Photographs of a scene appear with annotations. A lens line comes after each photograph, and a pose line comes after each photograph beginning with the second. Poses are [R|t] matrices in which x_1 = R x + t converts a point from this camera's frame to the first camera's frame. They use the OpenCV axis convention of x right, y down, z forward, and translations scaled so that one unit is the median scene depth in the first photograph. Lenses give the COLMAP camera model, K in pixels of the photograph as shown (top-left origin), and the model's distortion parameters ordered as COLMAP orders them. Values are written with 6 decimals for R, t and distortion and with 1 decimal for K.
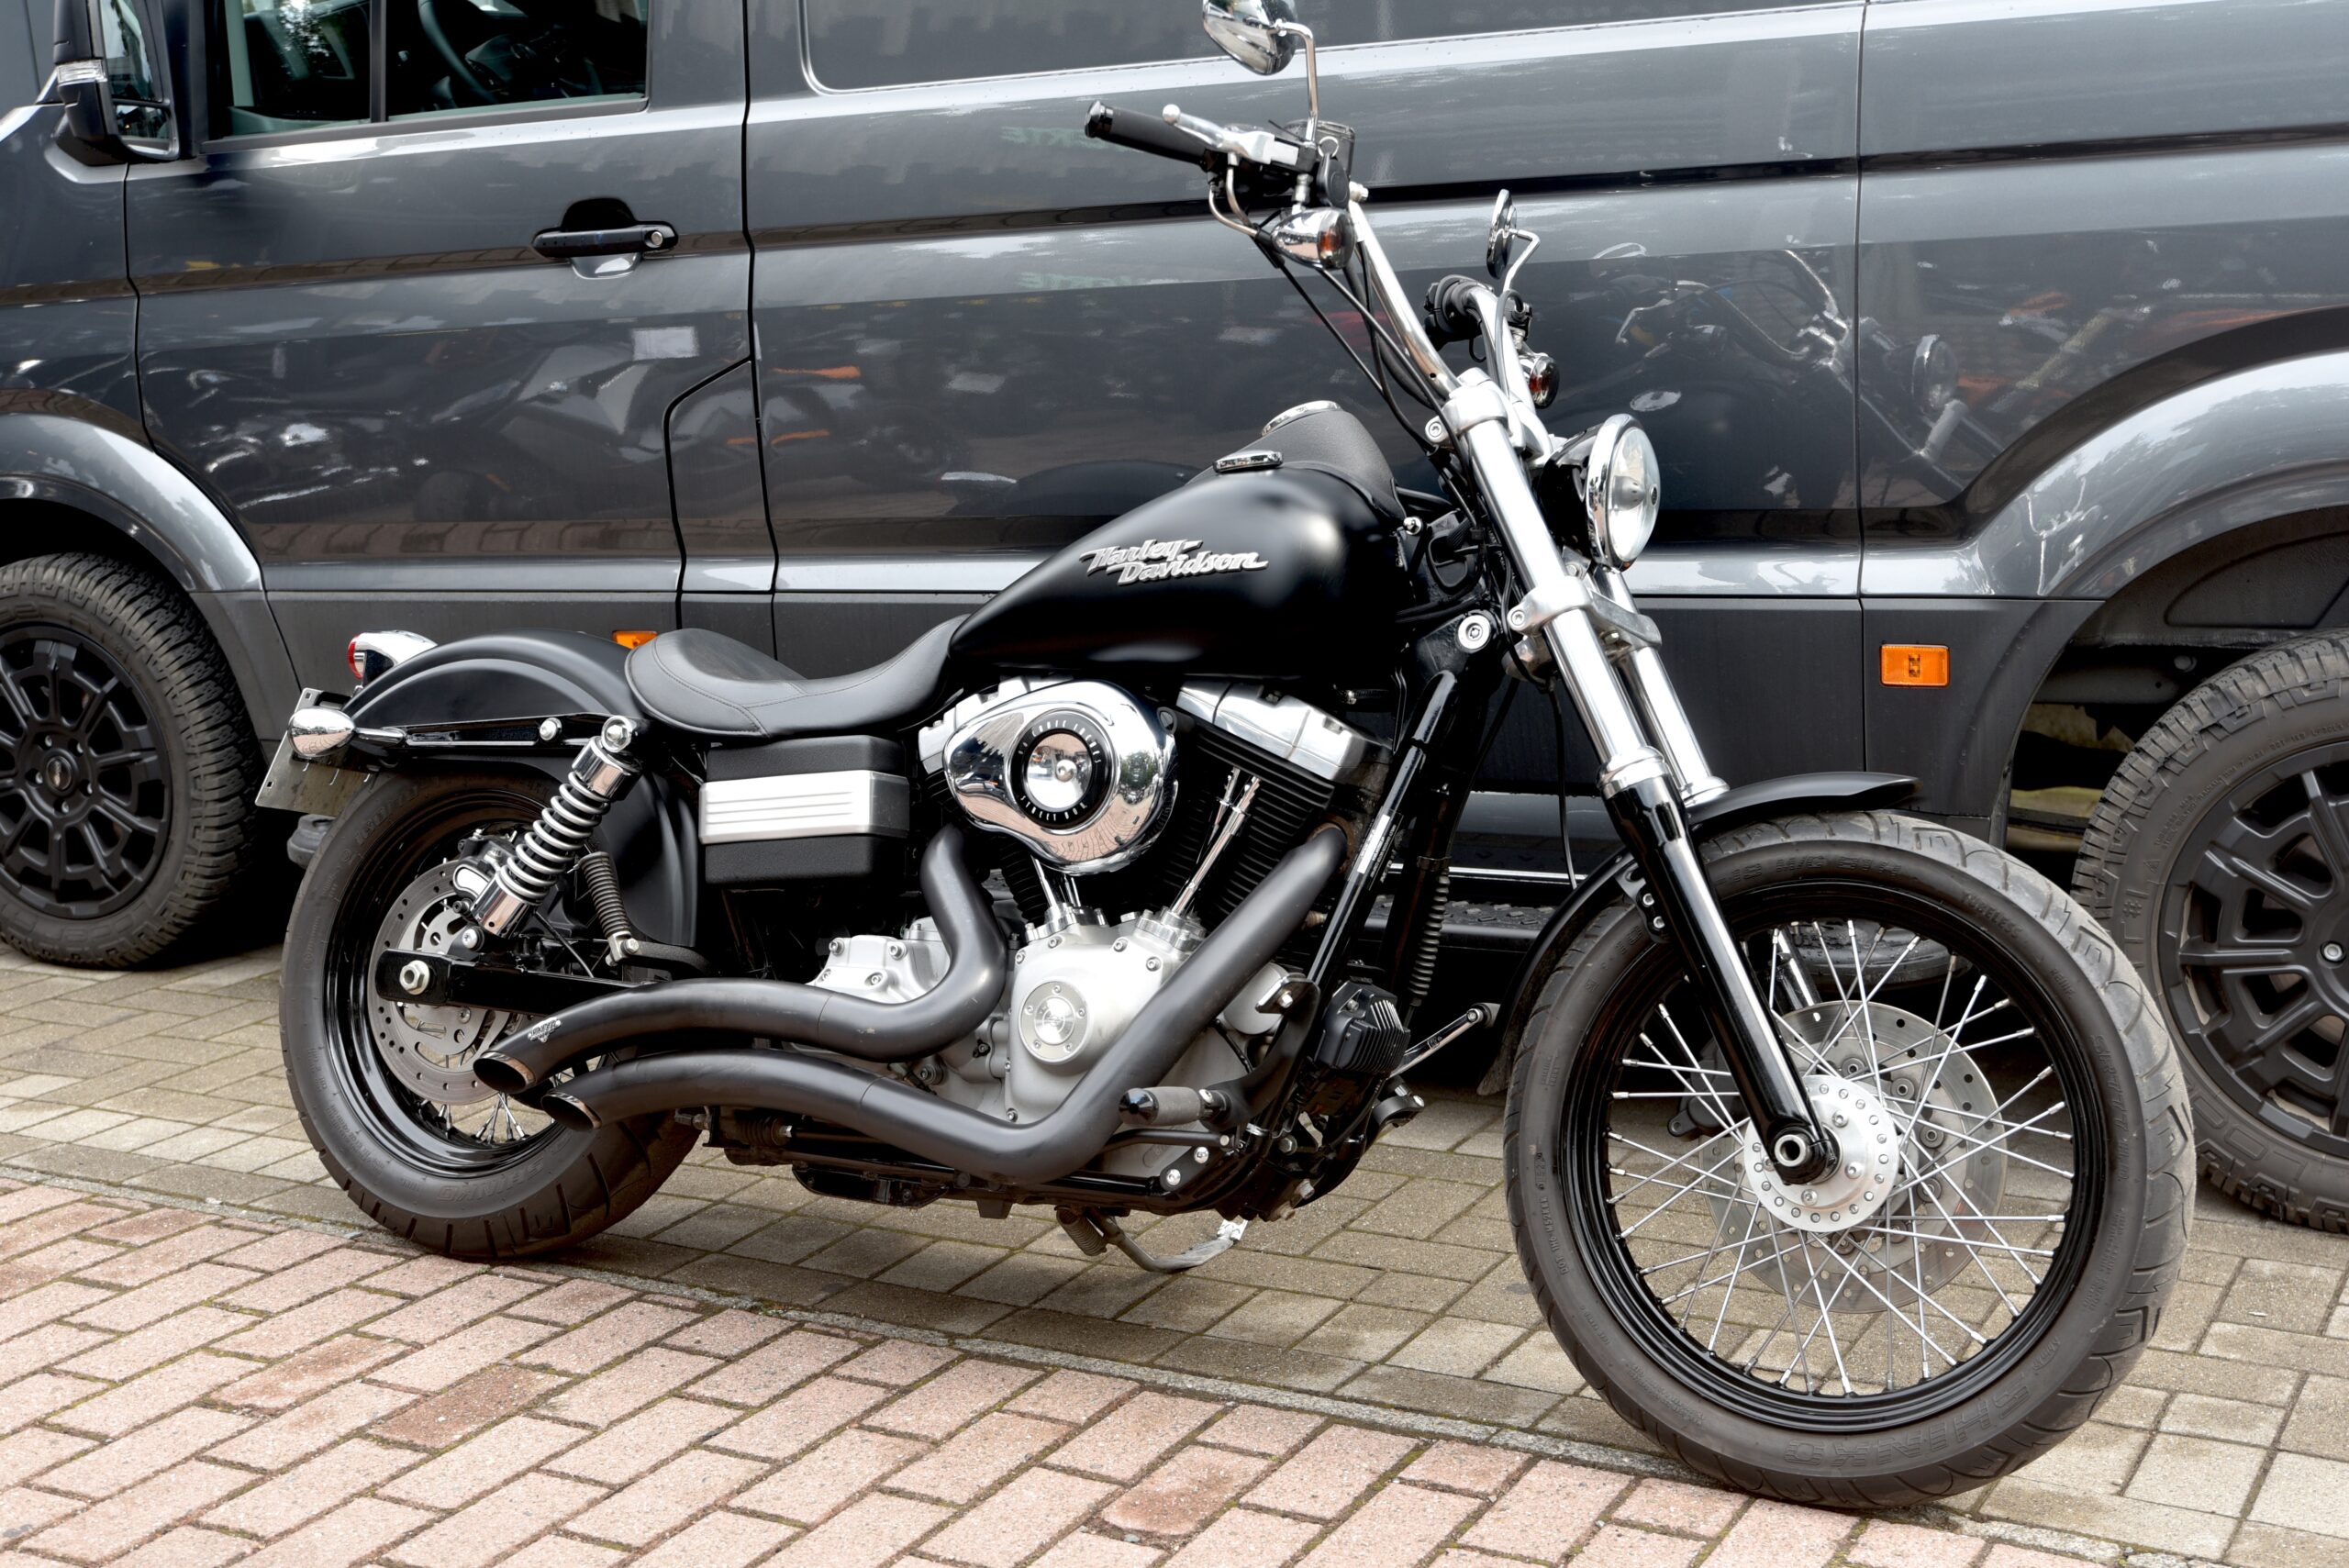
lens RADIAL K [[3127.1, 0, 1174.5], [0, 3127.1, 784.0], [0, 0, 1]] dist [0.021623, 0.036208]
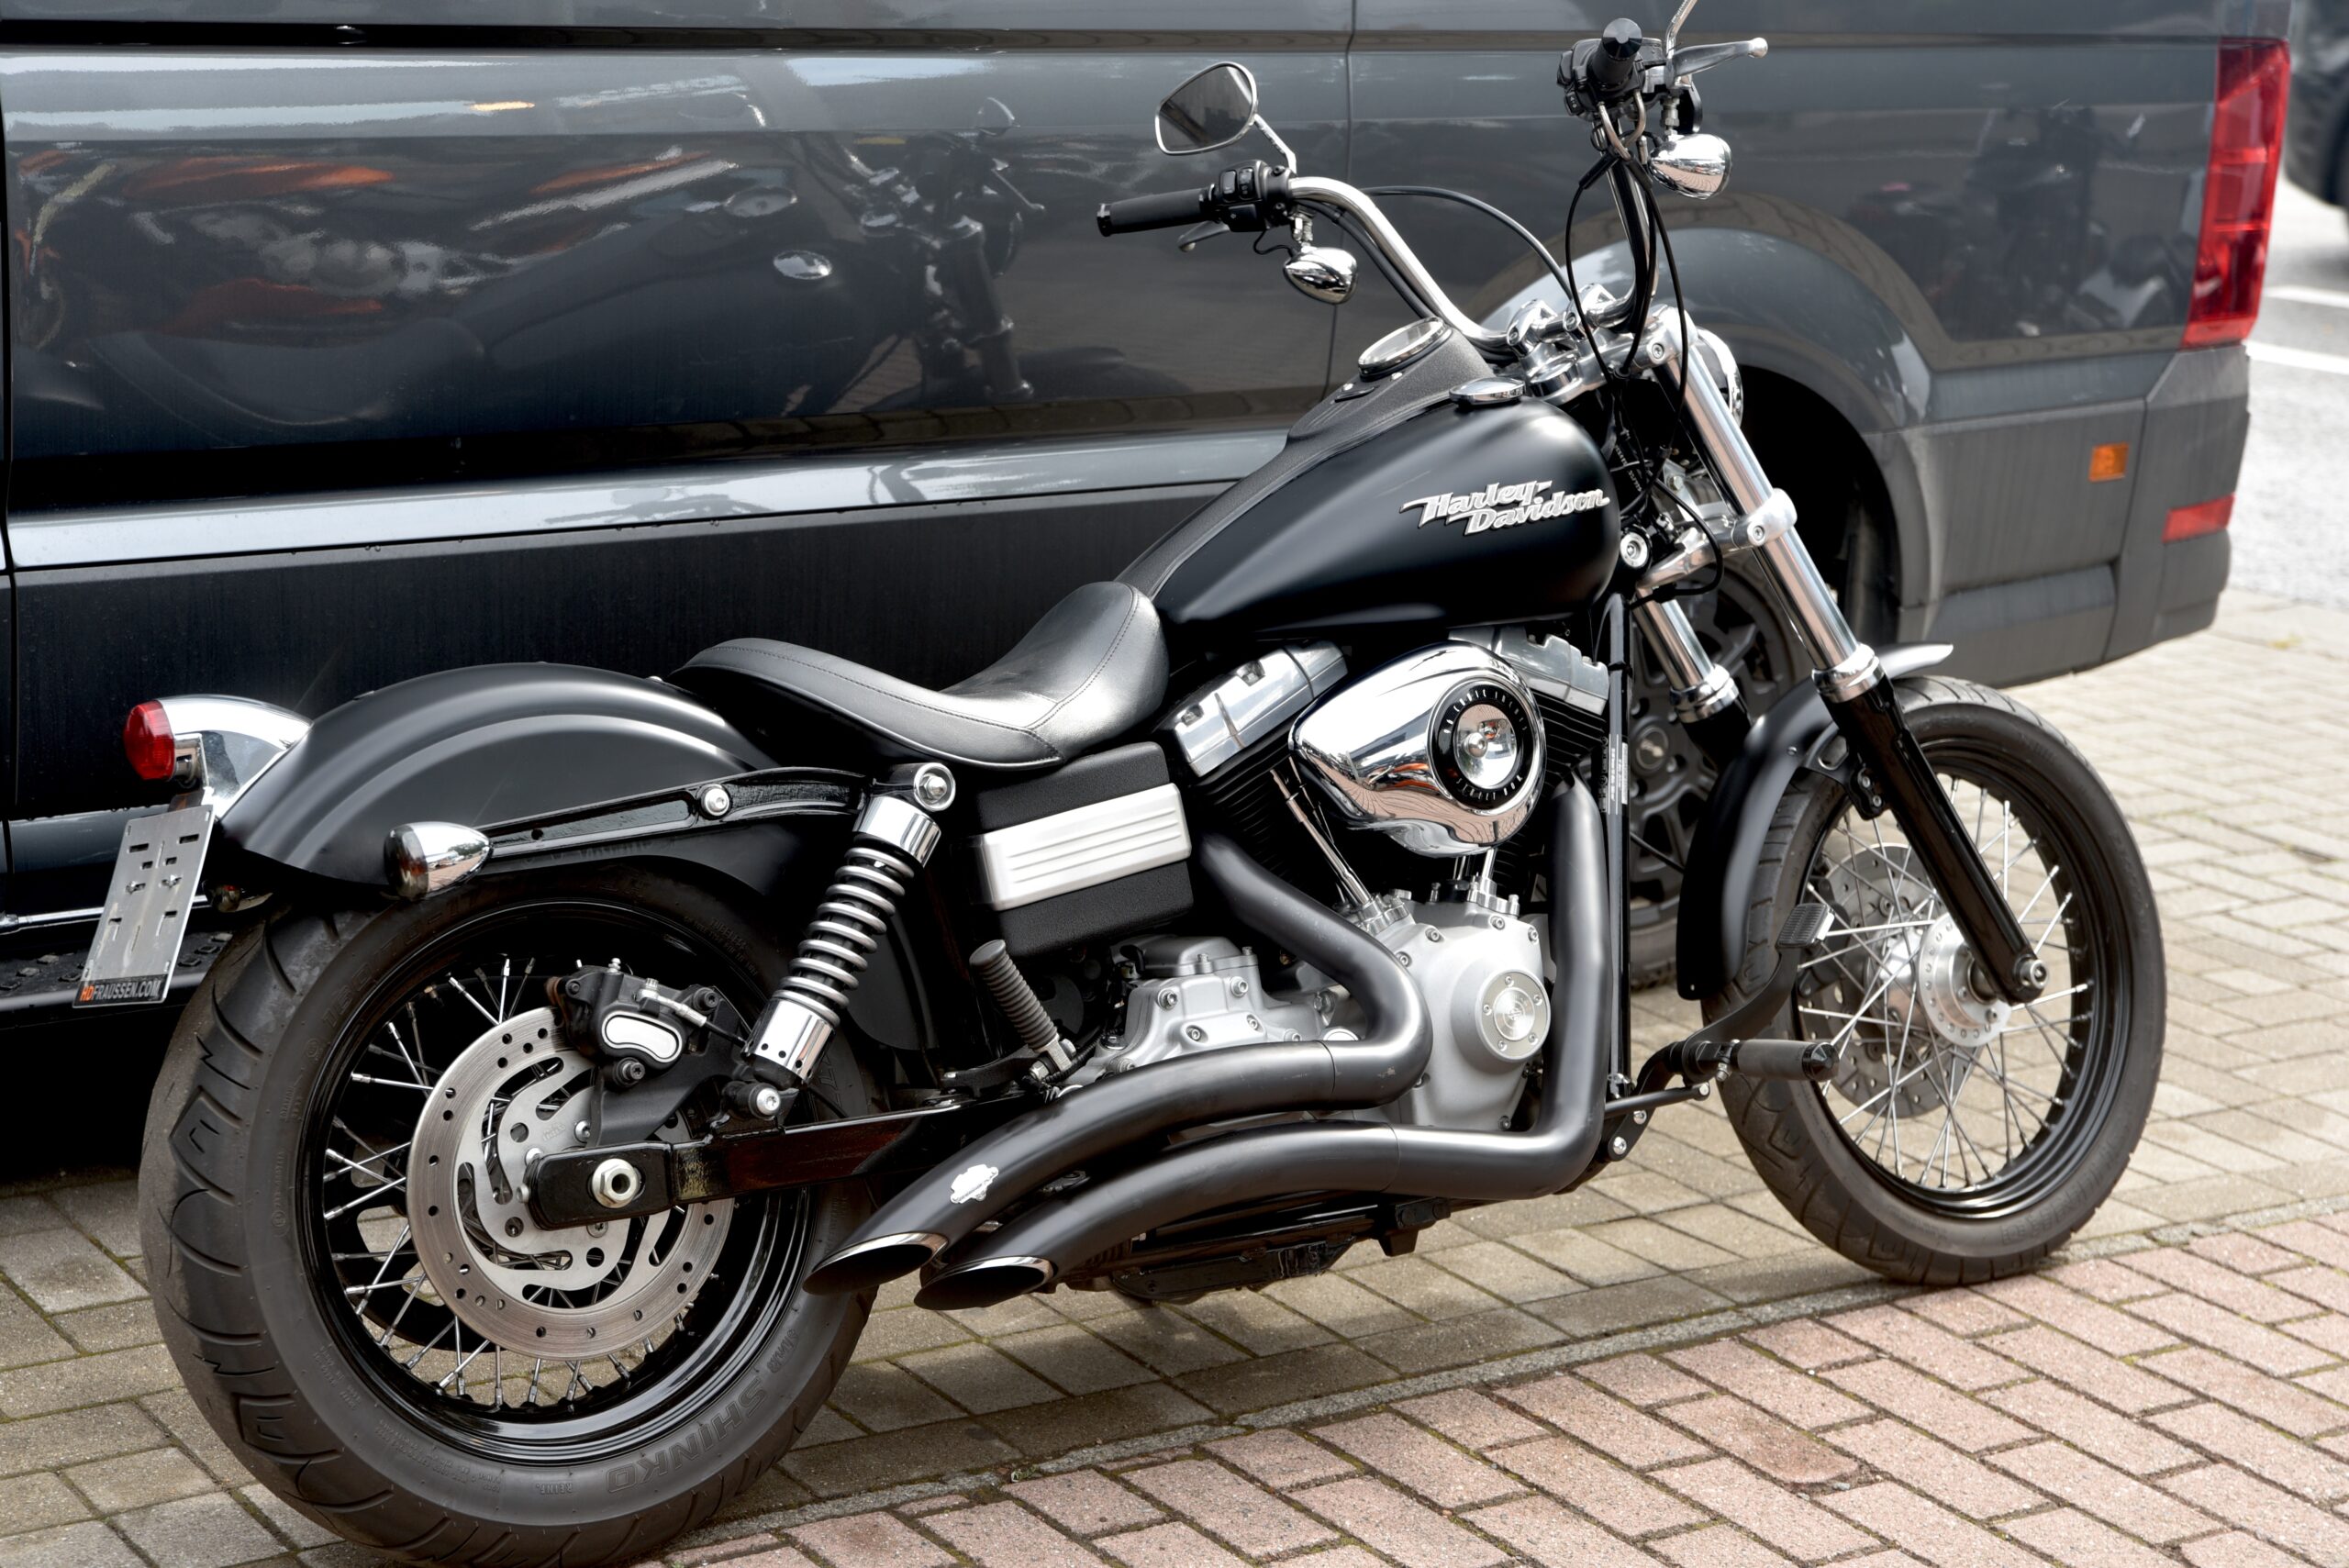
lens RADIAL K [[3812.9, 0, 1174.5], [0, 3812.9, 784.0], [0, 0, 1]] dist [0.134142, 0.102270]
pose [[0.439924, -0.147051, 0.885914, -1.045240], [0.084008, 0.988915, 0.122432, -0.134396], [-0.894097, 0.020563, 0.447401, 0.573943]]
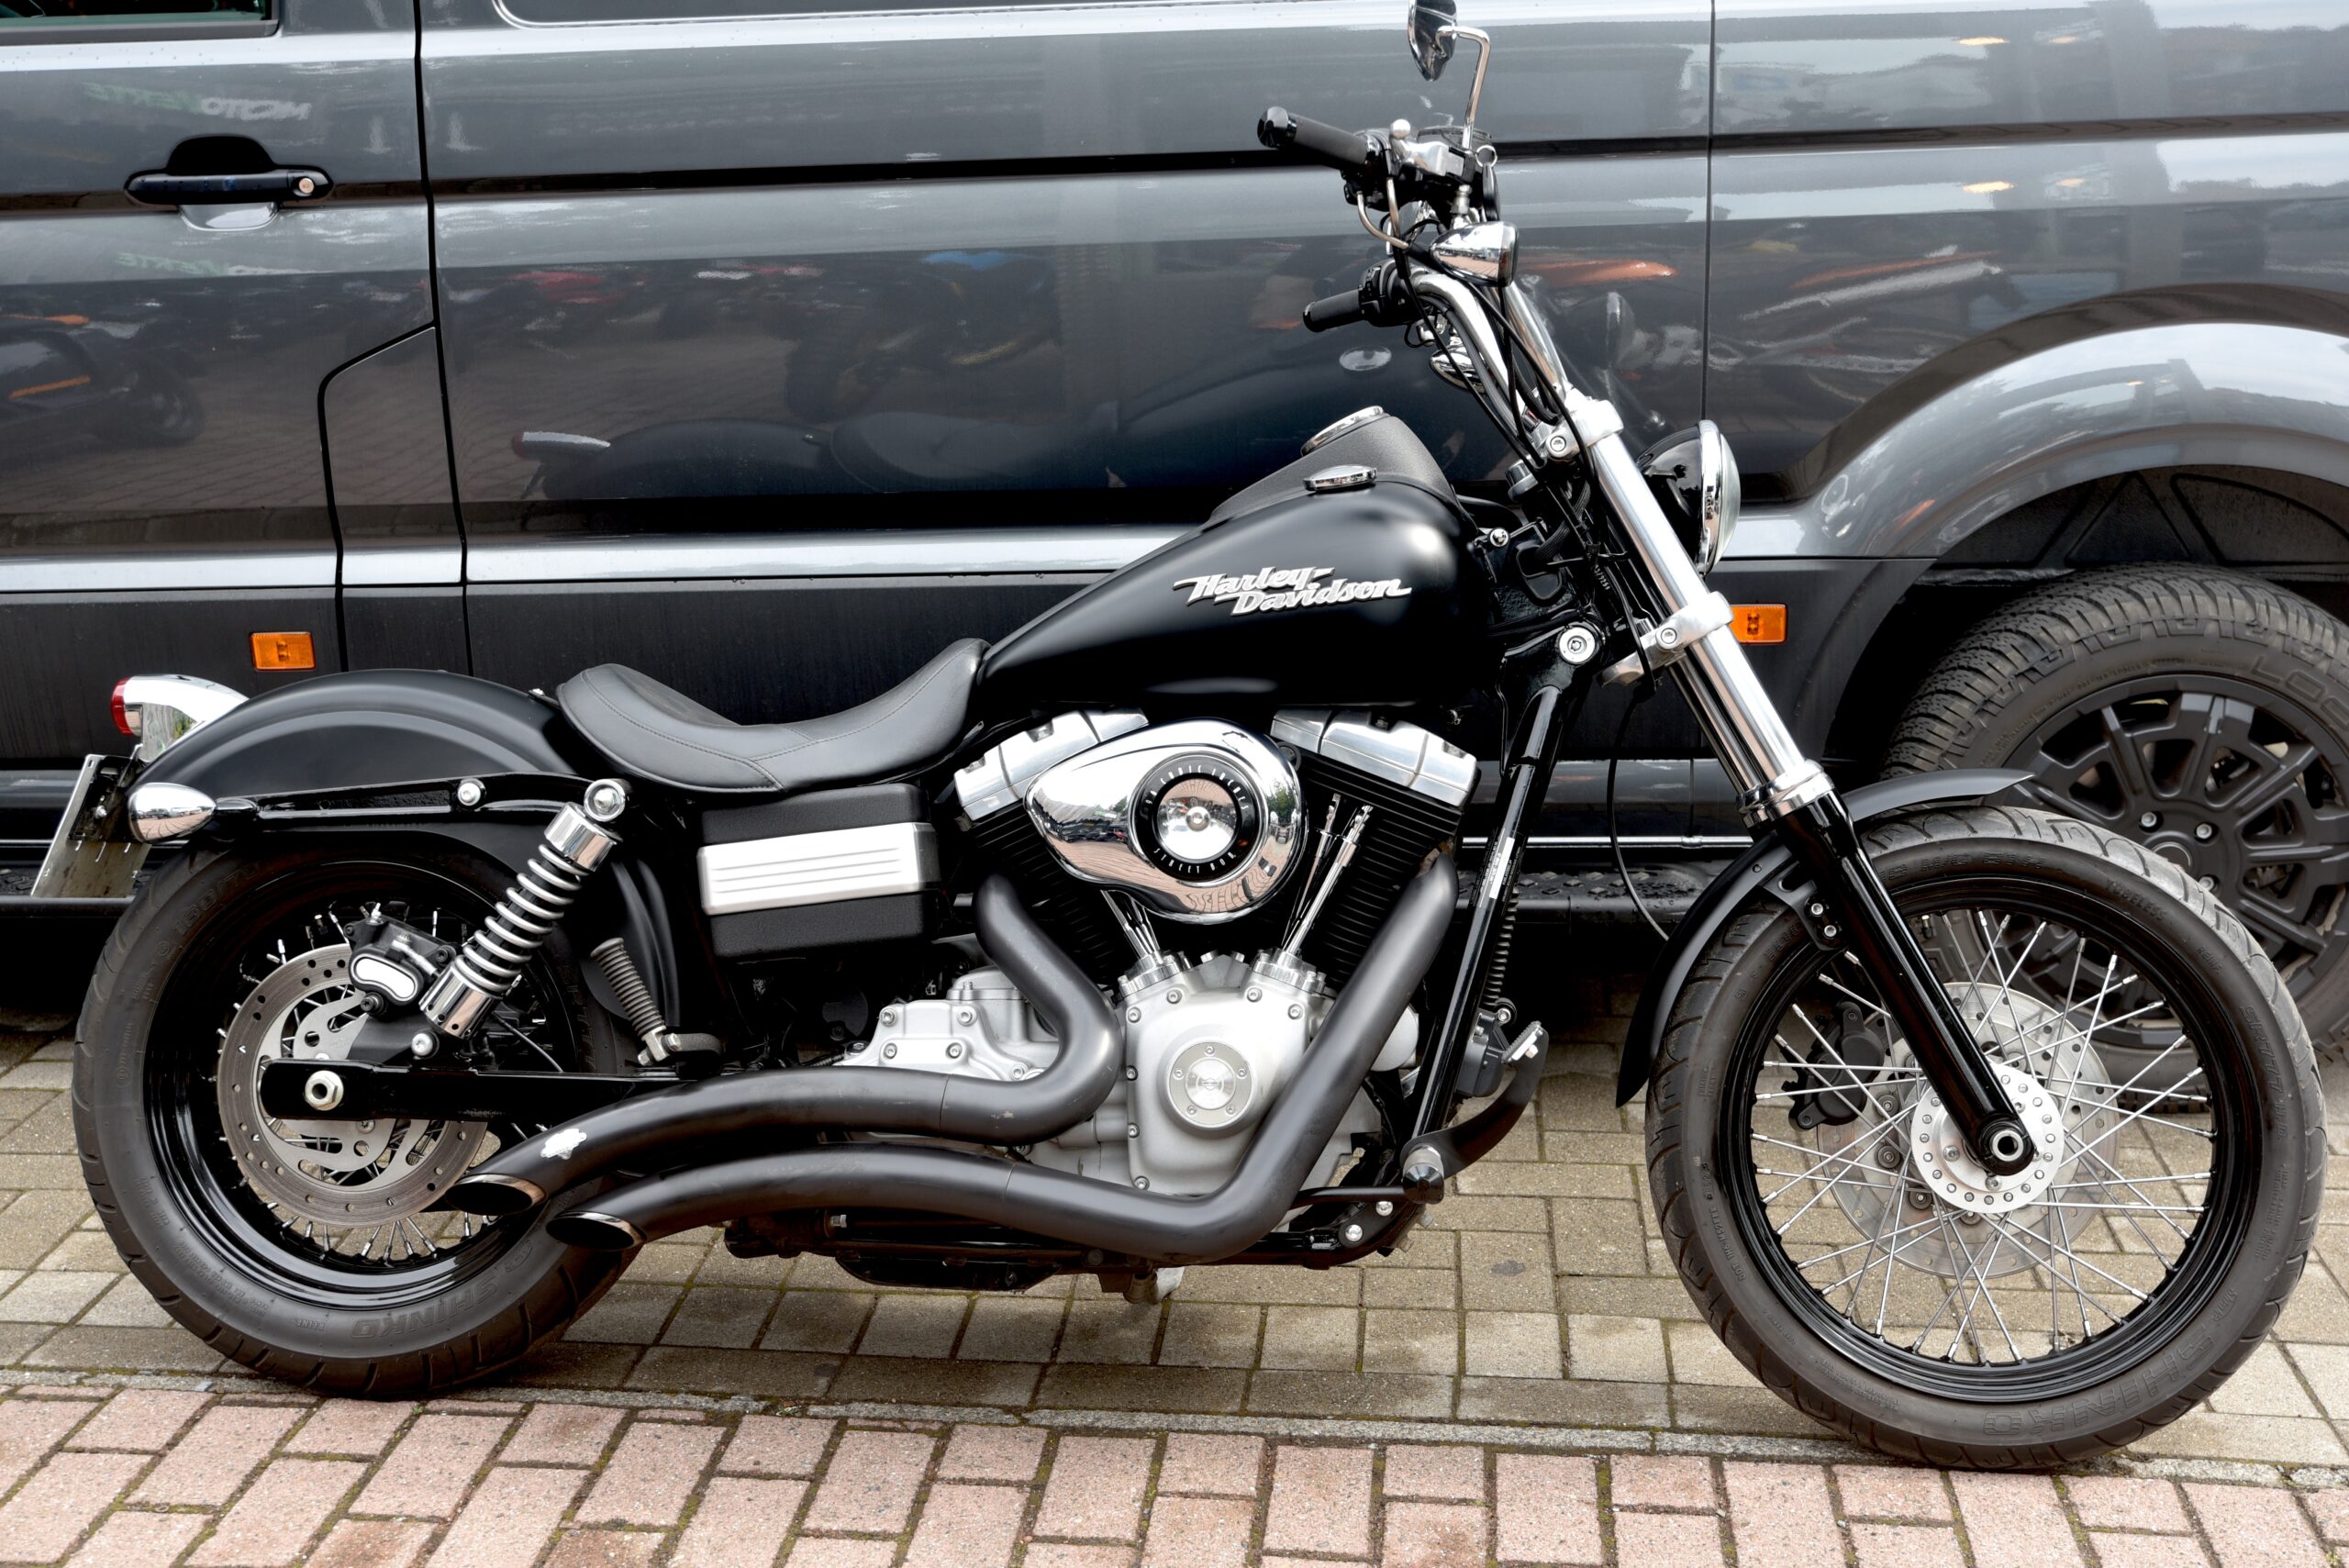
lens RADIAL K [[2985.3, 0, 1174.5], [0, 2985.3, 784.0], [0, 0, 1]] dist [0.024006, 0.062110]
pose [[0.918346, -0.078517, 0.387913, -0.383191], [0.051959, 0.995559, 0.078501, -0.083968], [-0.392354, -0.051936, 0.918347, 0.177224]]
